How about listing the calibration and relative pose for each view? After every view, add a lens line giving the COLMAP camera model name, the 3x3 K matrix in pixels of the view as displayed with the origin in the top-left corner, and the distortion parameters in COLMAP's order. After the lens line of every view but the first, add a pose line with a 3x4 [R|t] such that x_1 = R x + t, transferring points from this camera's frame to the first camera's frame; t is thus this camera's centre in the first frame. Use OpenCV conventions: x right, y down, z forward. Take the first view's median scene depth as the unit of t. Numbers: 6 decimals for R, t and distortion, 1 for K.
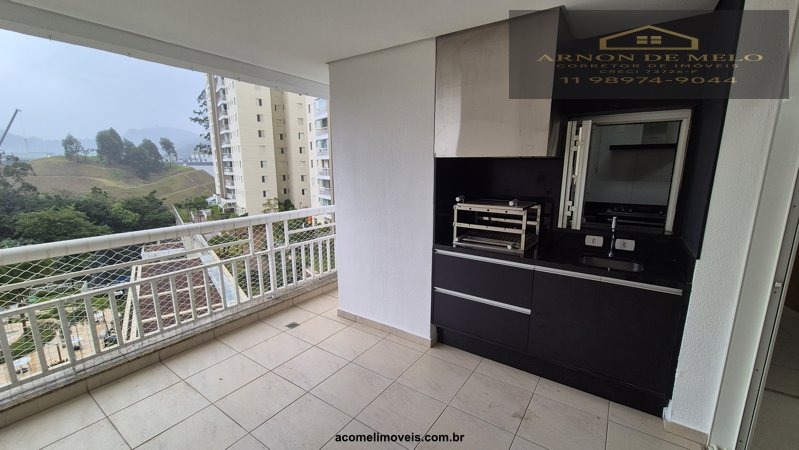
lens RADIAL K [[326.9, 0, 399.3], [0, 326.9, 229.9], [0, 0, 1]] dist [0.001055, -0.000721]
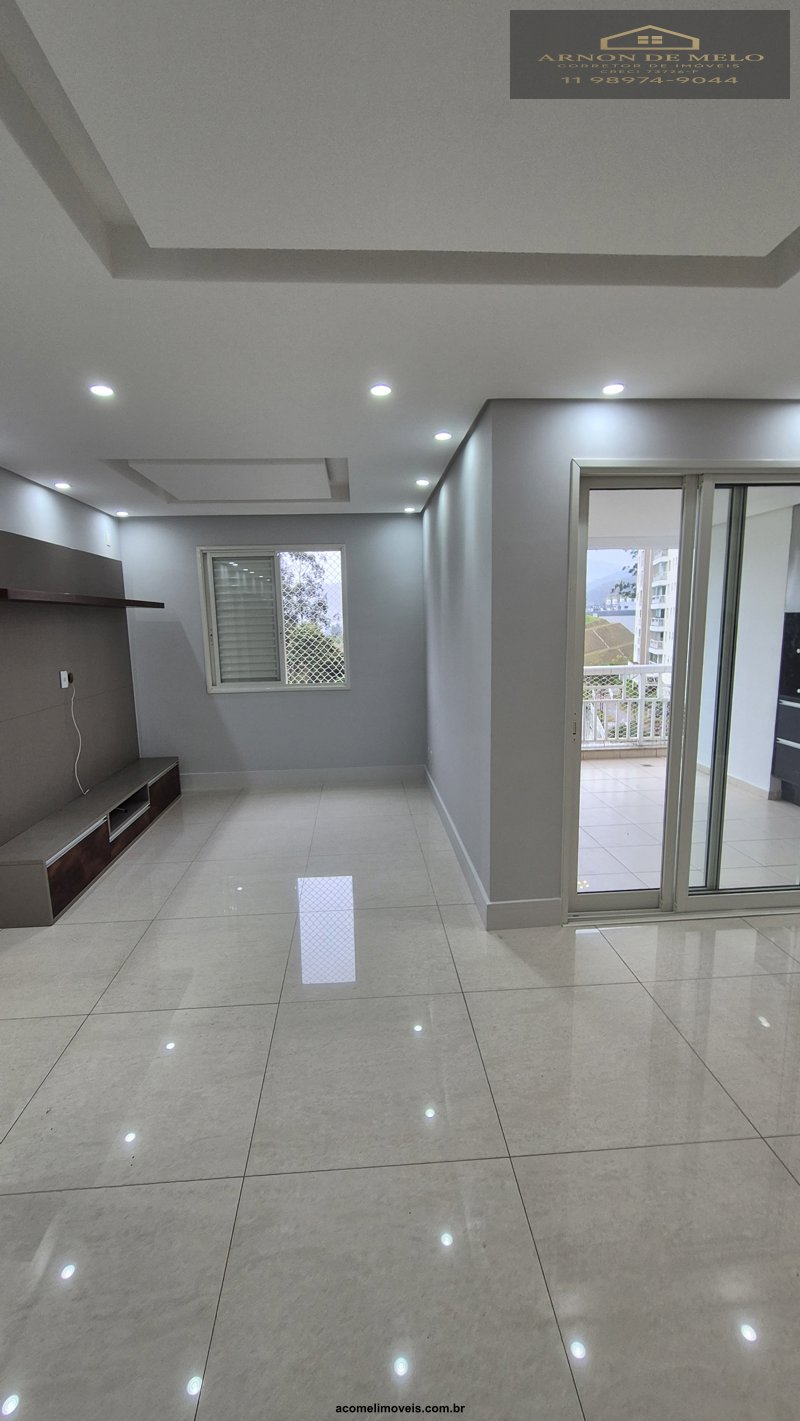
lens RADIAL K [[581.5, 0, 390.5], [0, 581.5, 715.7], [0, 0, 1]] dist [0.001055, -0.000721]
pose [[0.617217, 0.113897, -0.778506, 0.560476], [-0.131039, 0.990528, 0.041026, 0.137851], [0.775804, 0.076693, 0.626296, -0.789734]]
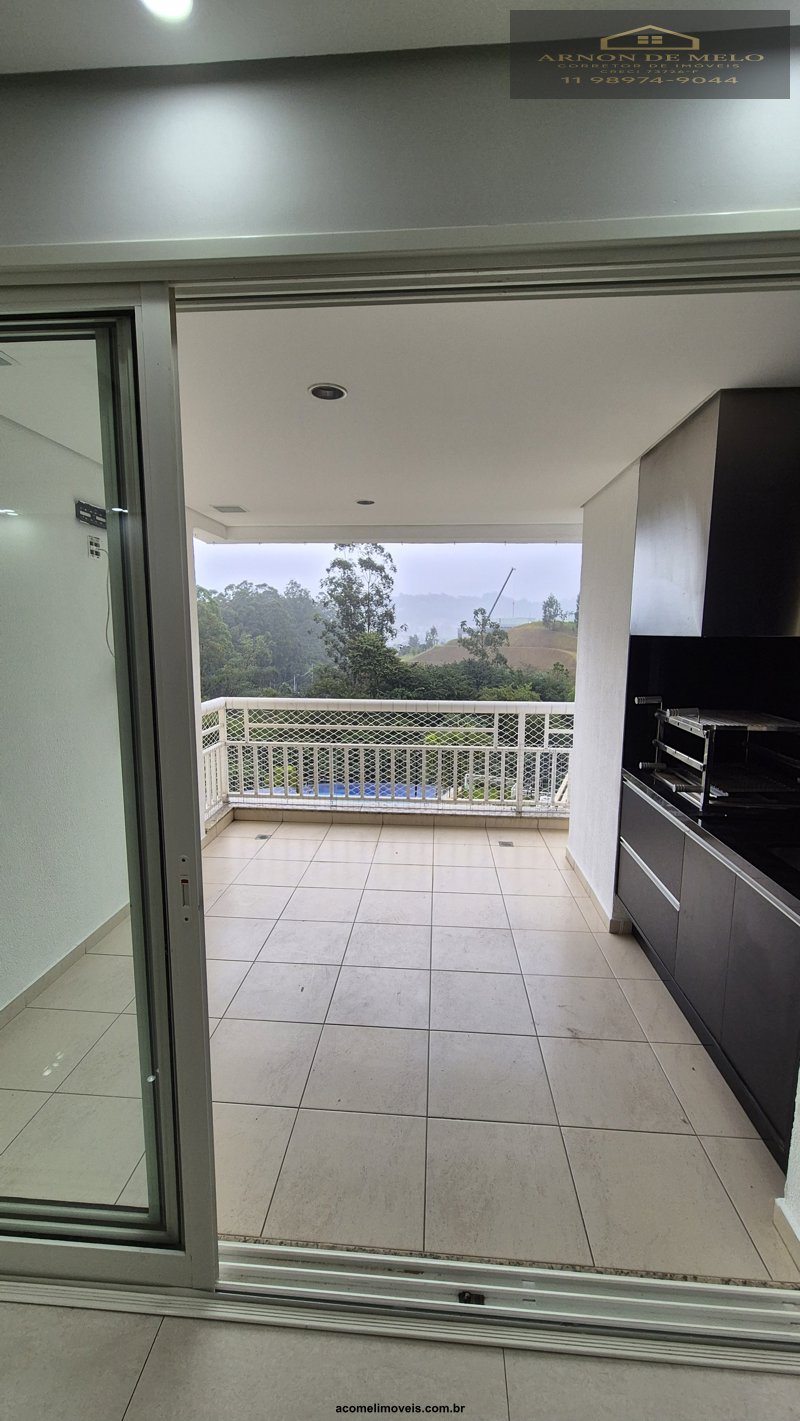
lens RADIAL K [[581.5, 0, 396.9], [0, 581.5, 714.1], [0, 0, 1]] dist [0.001055, -0.000721]
pose [[0.510064, 0.122586, -0.851356, 0.593614], [-0.172643, 0.984240, 0.038286, -0.019658], [0.842632, 0.127452, 0.523189, 0.011573]]
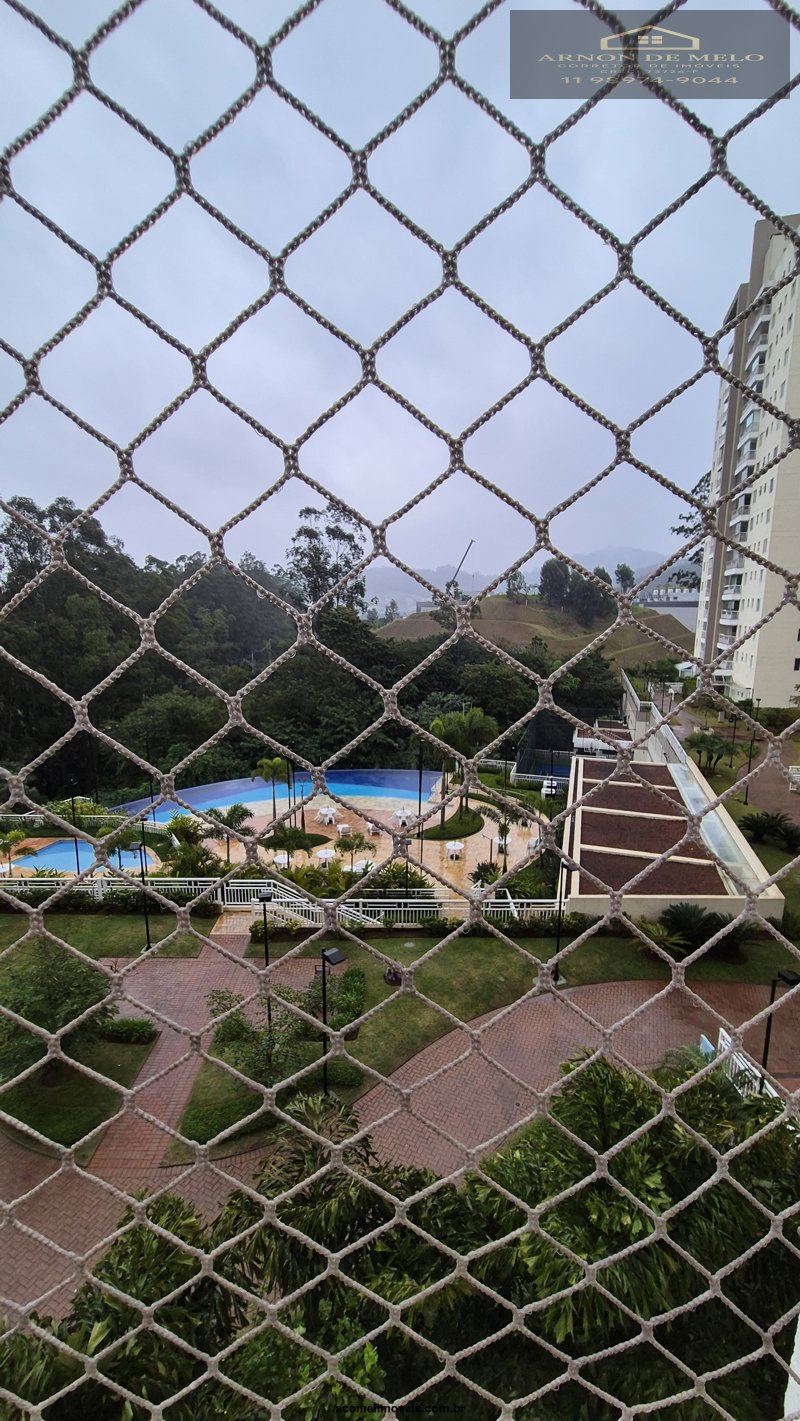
lens RADIAL K [[581.5, 0, 391.9], [0, 581.5, 711.4], [0, 0, 1]] dist [0.001055, -0.000721]
pose [[0.570419, 0.147301, -0.808037, -0.713424], [-0.161254, 0.984725, 0.065676, 0.008298], [0.805369, 0.092836, 0.585459, -0.059425]]
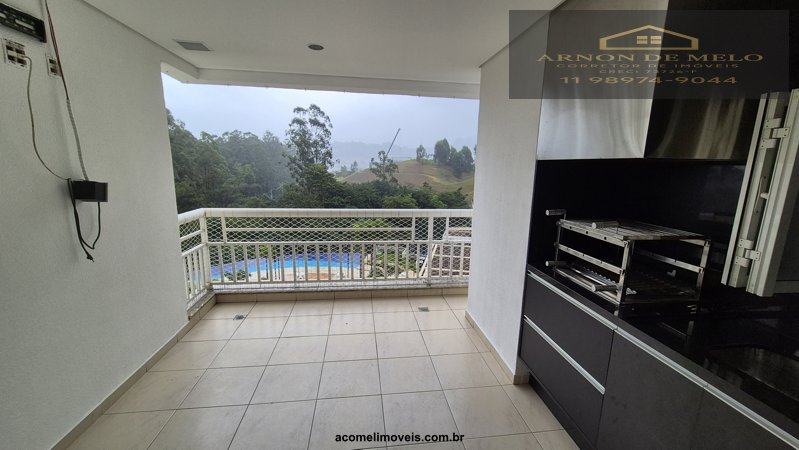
lens RADIAL K [[326.9, 0, 404.5], [0, 326.9, 229.8], [0, 0, 1]] dist [0.001055, -0.000721]
pose [[0.677696, 0.155888, -0.718628, 0.338612], [-0.163845, 0.984714, 0.059096, -0.028031], [0.716856, 0.077694, 0.692879, 0.135358]]
